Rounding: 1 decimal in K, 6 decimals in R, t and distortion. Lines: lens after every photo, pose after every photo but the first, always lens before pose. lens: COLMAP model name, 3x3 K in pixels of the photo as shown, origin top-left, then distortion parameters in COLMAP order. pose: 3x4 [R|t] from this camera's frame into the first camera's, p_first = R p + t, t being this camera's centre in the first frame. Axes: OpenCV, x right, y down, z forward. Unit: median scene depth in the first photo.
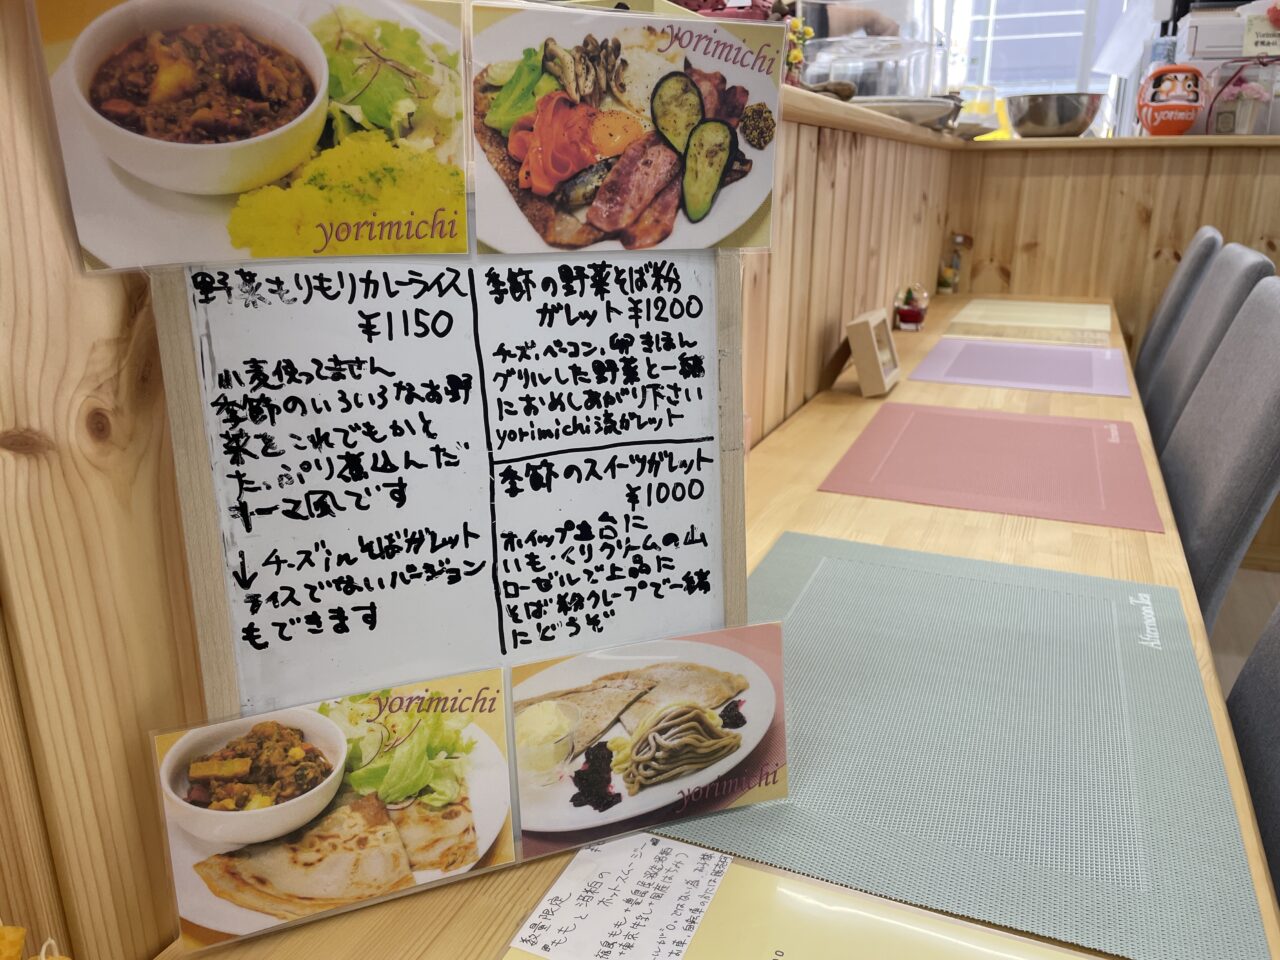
lens RADIAL K [[952.9, 0, 640.0], [0, 952.9, 480.0], [0, 0, 1]] dist [0.084770, -0.119177]
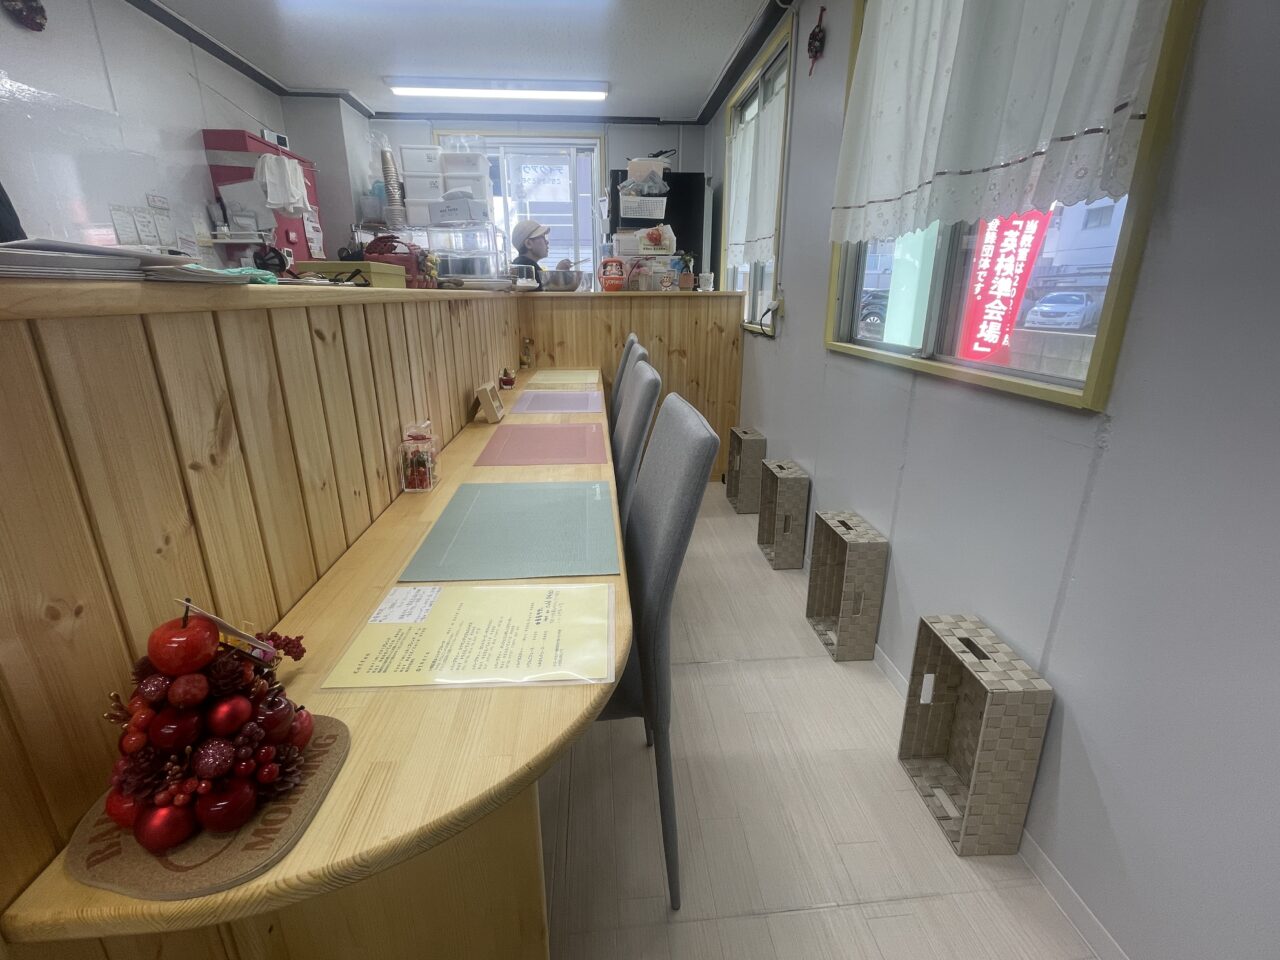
lens RADIAL K [[568.6, 0, 635.3], [0, 568.6, 466.8], [0, 0, 1]] dist [-0.001535, -0.000620]
pose [[0.886789, -0.134364, 0.442211, -0.086212], [0.139018, 0.990045, 0.022041, 0.044638], [-0.440771, 0.041929, 0.896640, -0.466116]]
